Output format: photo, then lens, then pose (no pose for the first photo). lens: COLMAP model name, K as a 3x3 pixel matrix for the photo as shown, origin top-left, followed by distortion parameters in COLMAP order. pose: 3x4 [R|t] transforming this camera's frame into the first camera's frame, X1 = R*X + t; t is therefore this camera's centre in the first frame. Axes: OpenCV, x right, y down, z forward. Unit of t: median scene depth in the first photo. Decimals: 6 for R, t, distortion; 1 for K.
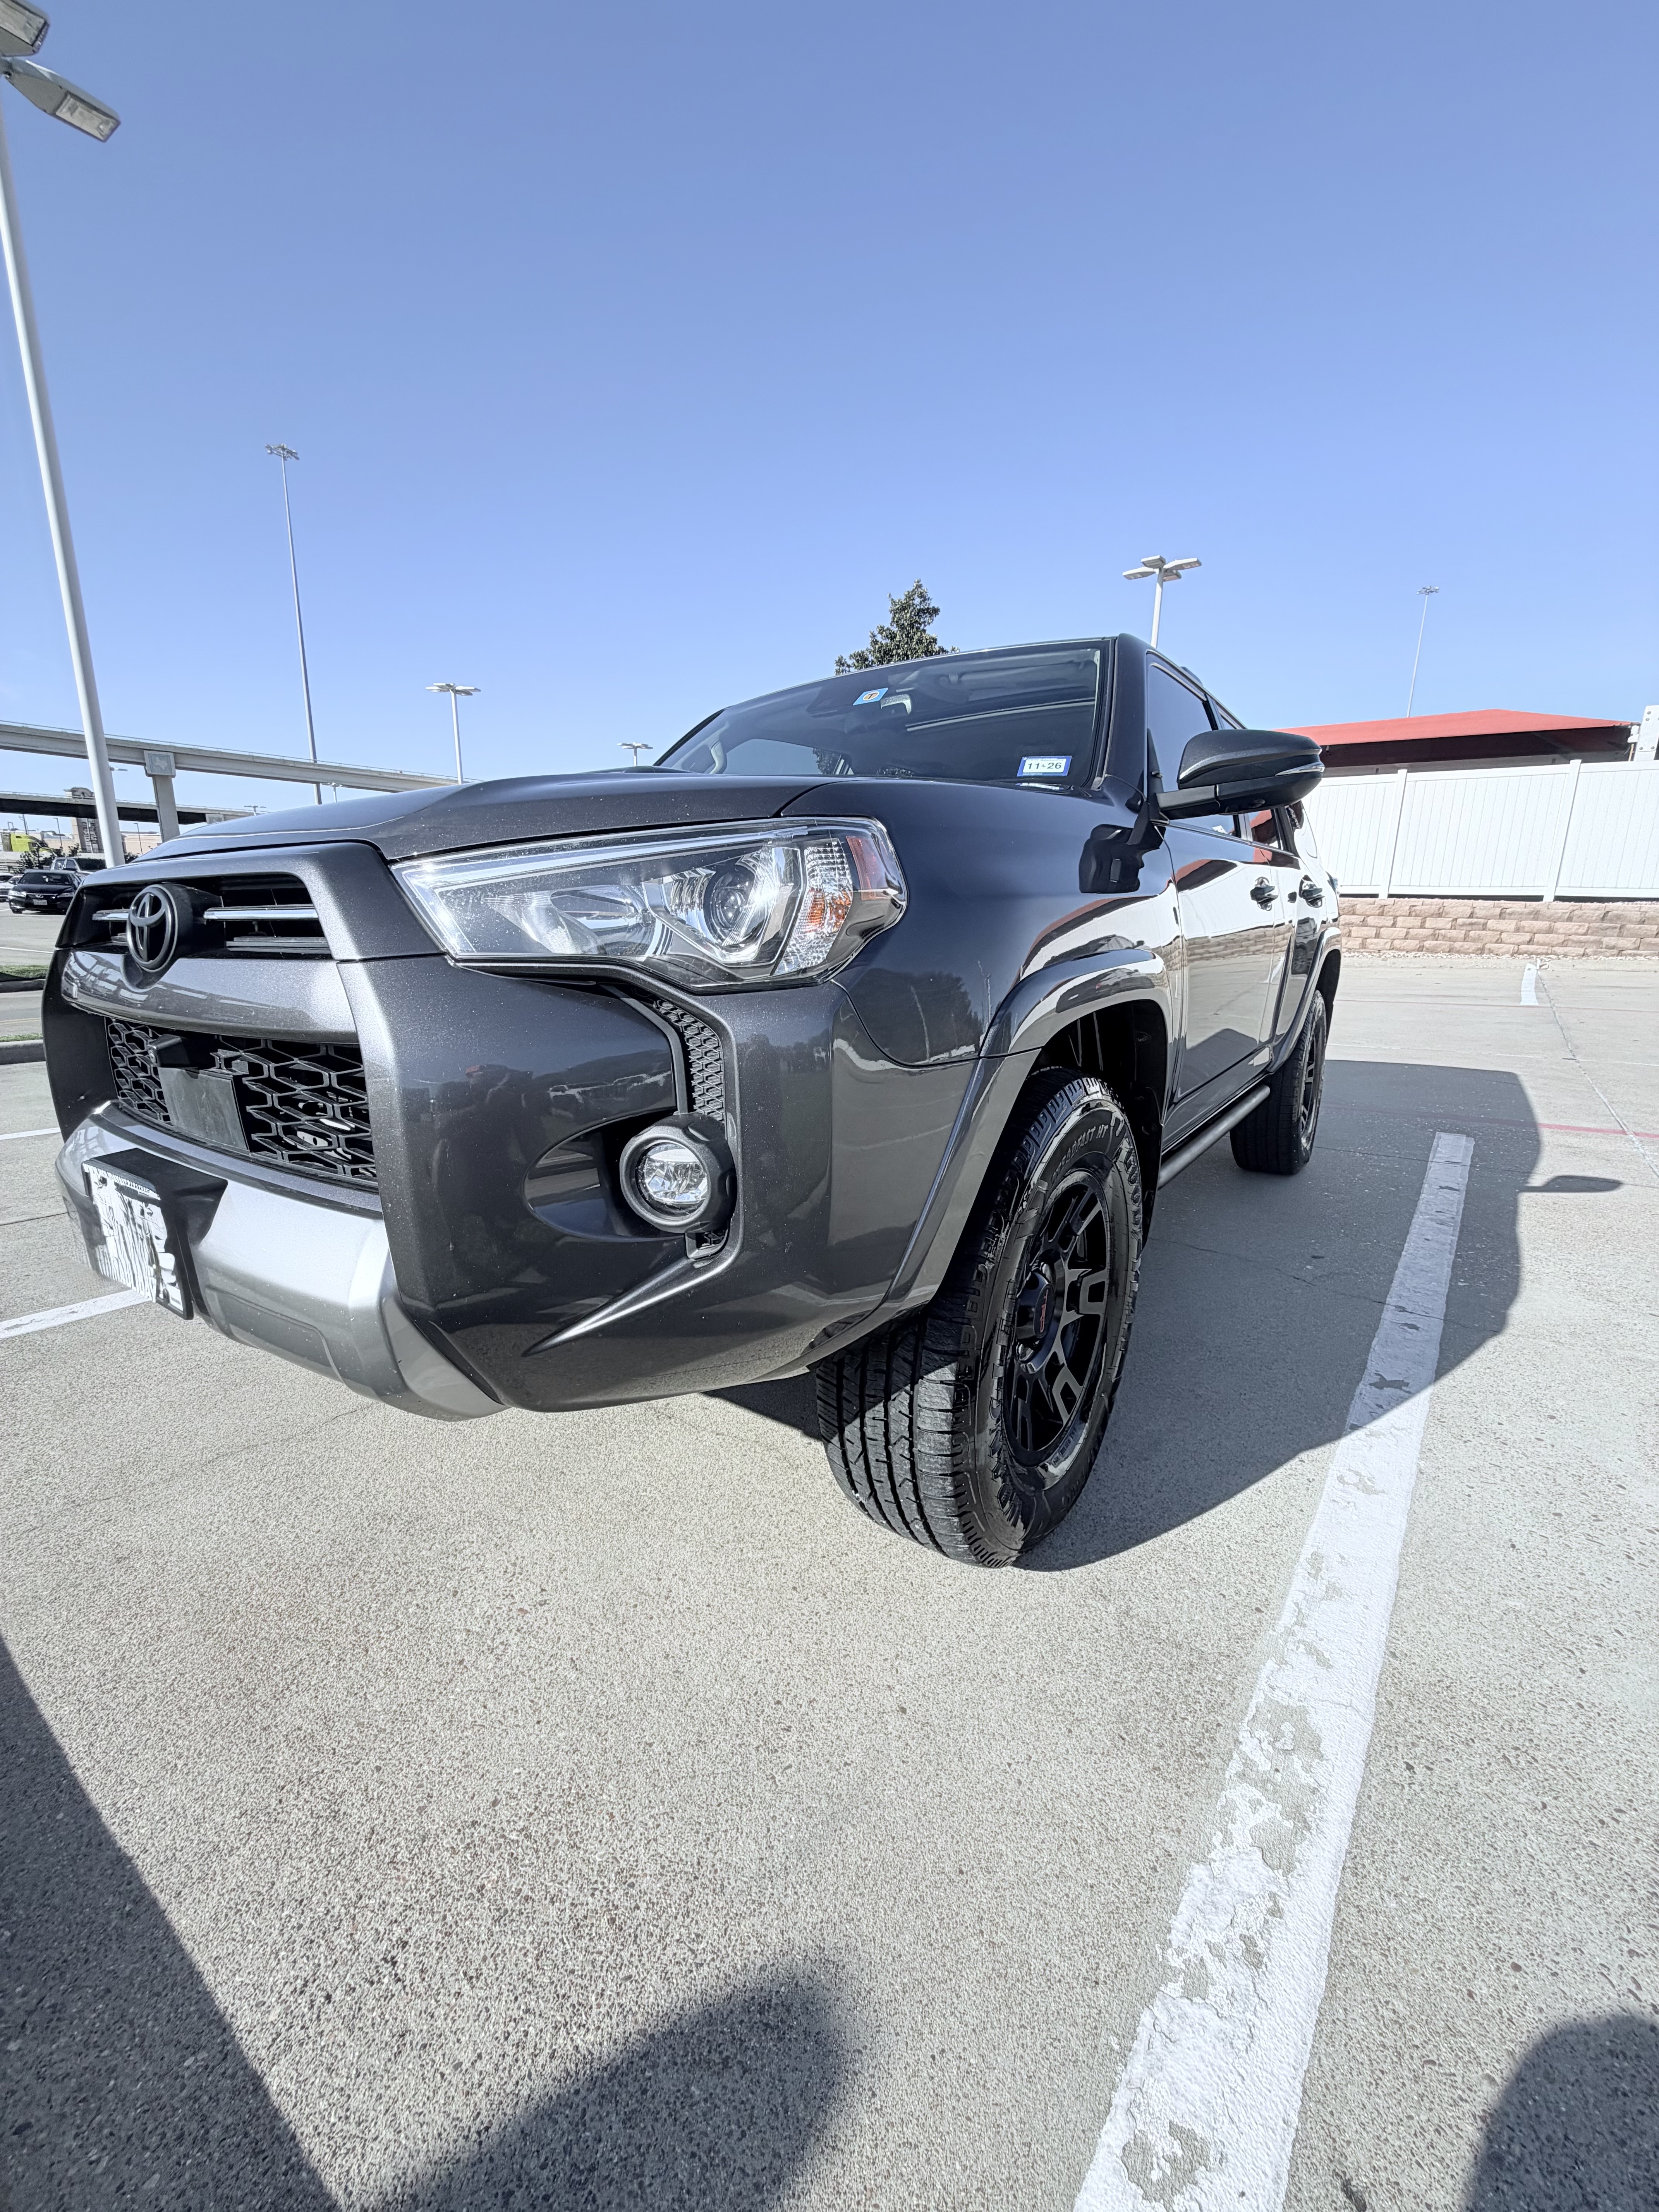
lens RADIAL K [[881.2, 0, 823.1], [0, 881.2, 1116.9], [0, 0, 1]] dist [-0.000483, -0.000327]
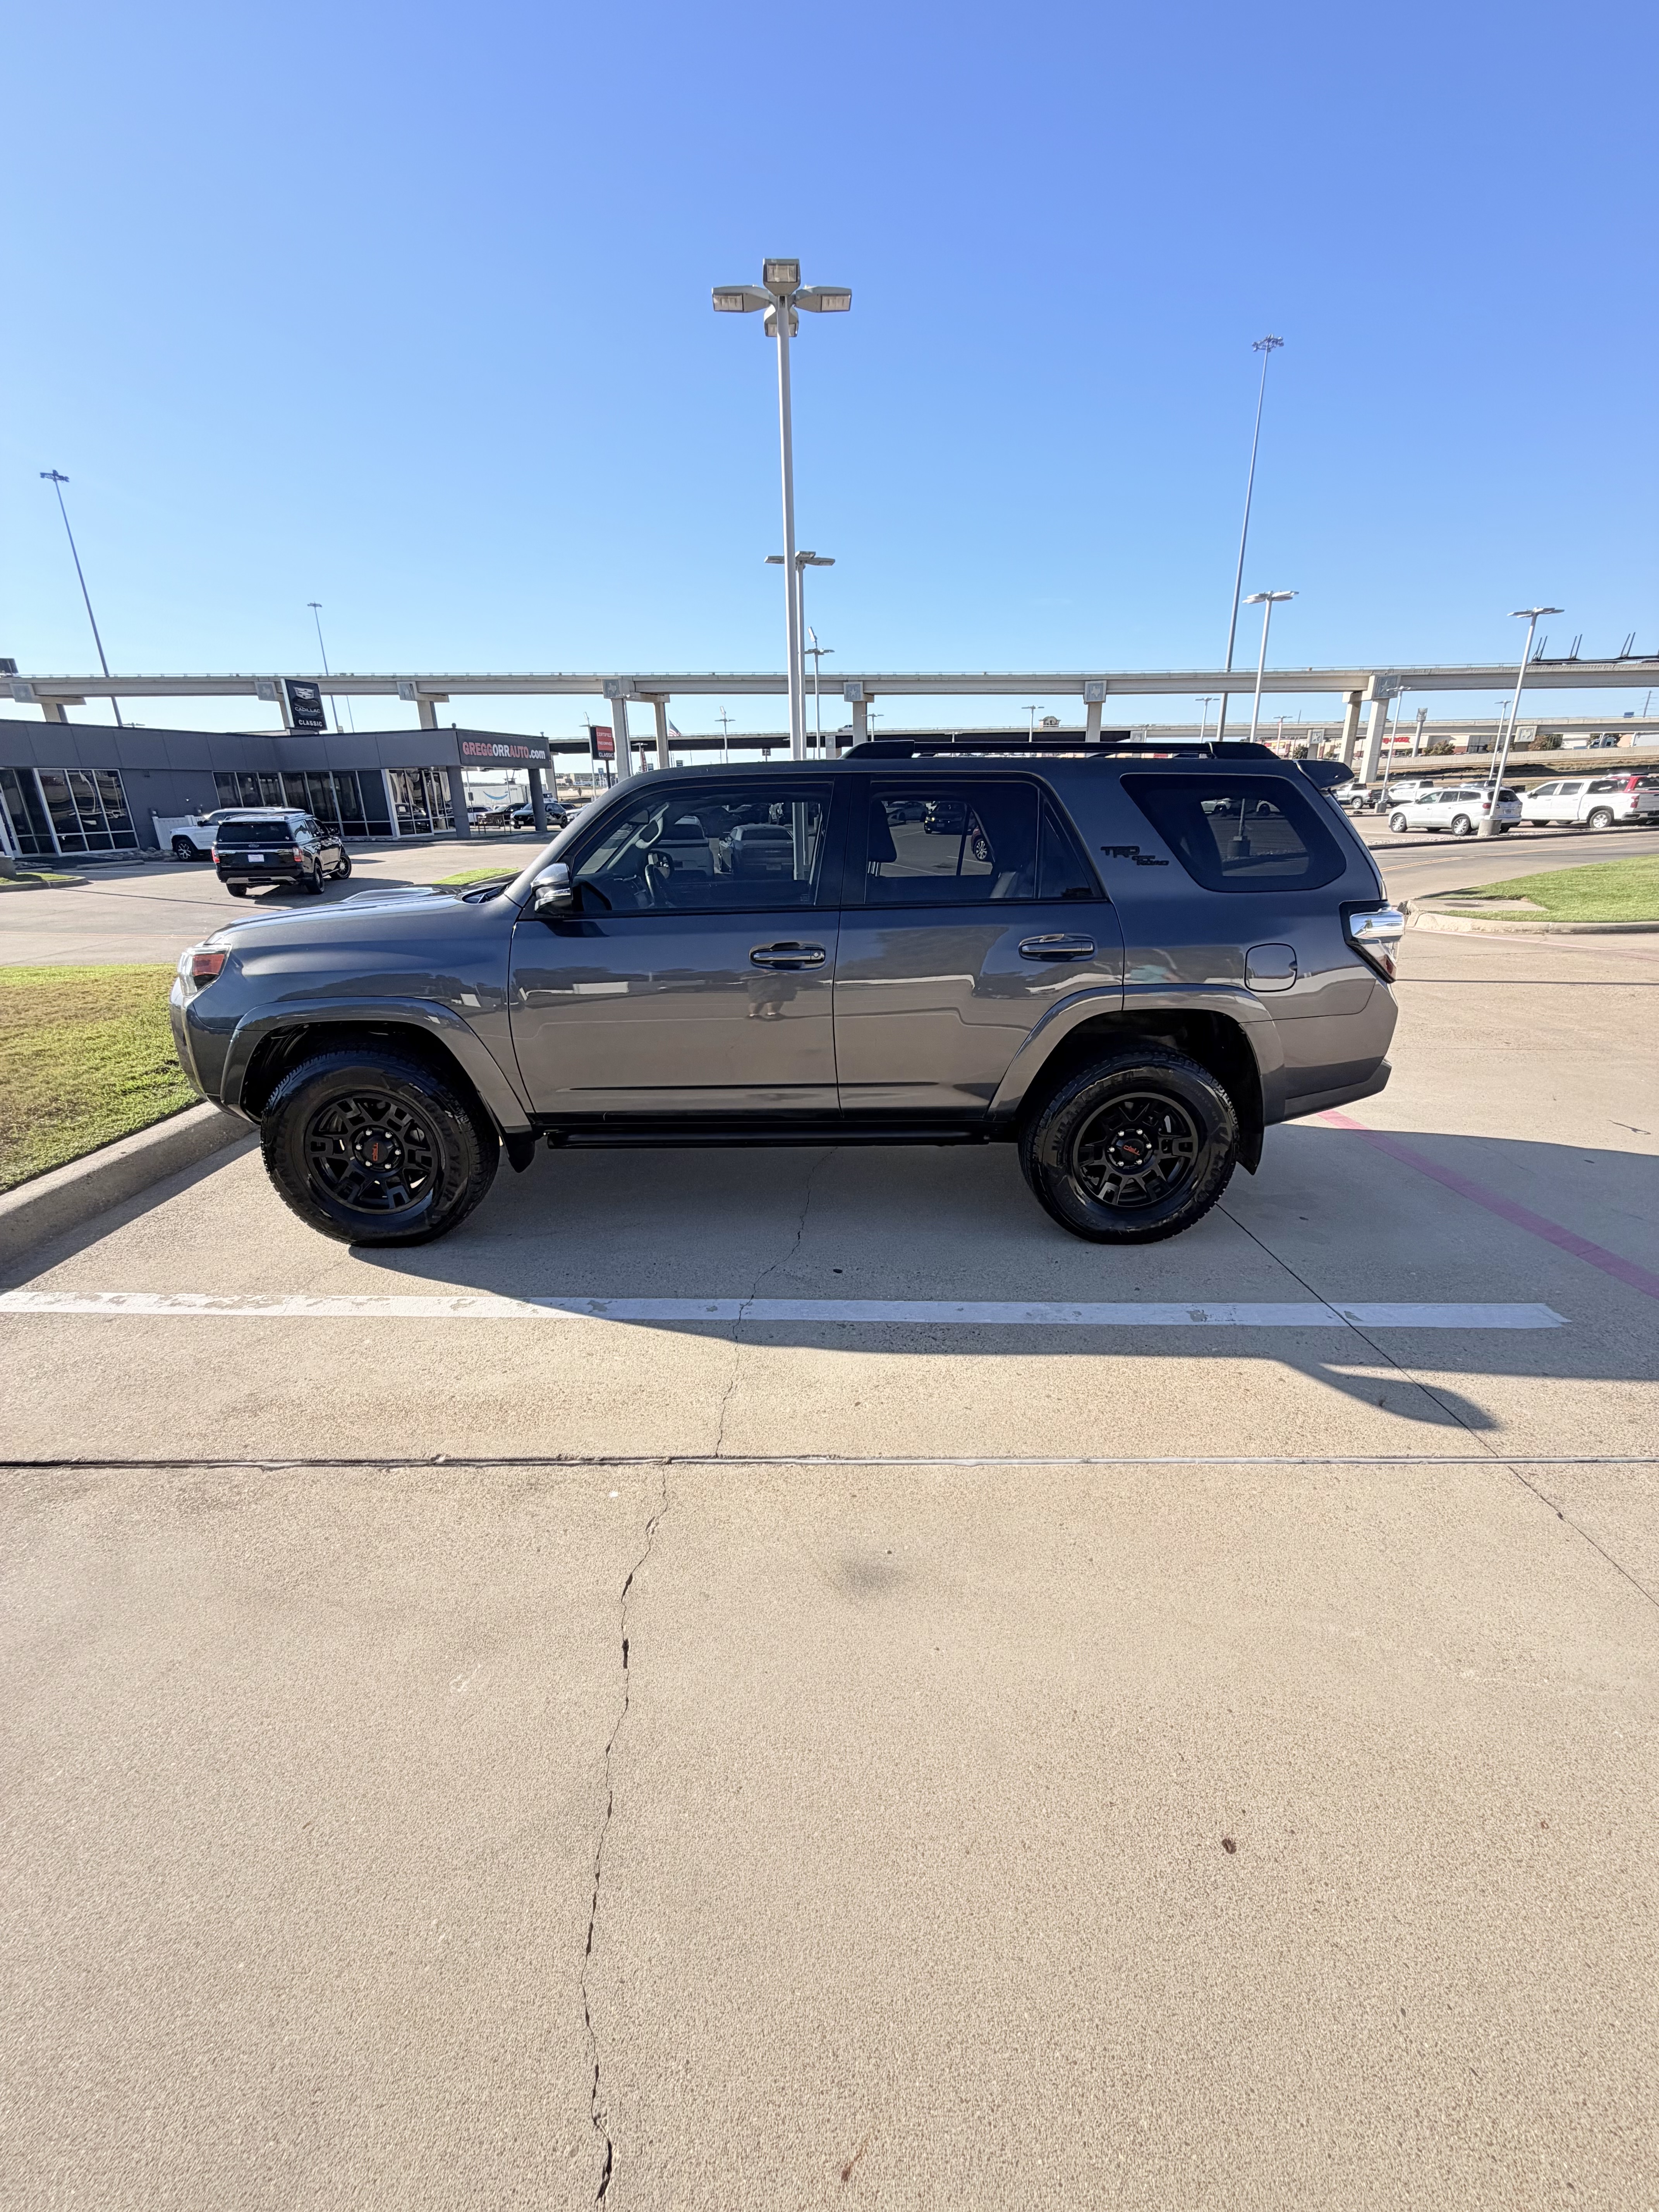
lens RADIAL K [[881.2, 0, 823.1], [0, 881.2, 1116.9], [0, 0, 1]] dist [-0.000483, -0.000327]
pose [[0.598478, 0.248458, -0.761638, 1.081289], [-0.169756, 0.968435, 0.182528, -0.189900], [0.782948, 0.020054, 0.621764, 0.209214]]
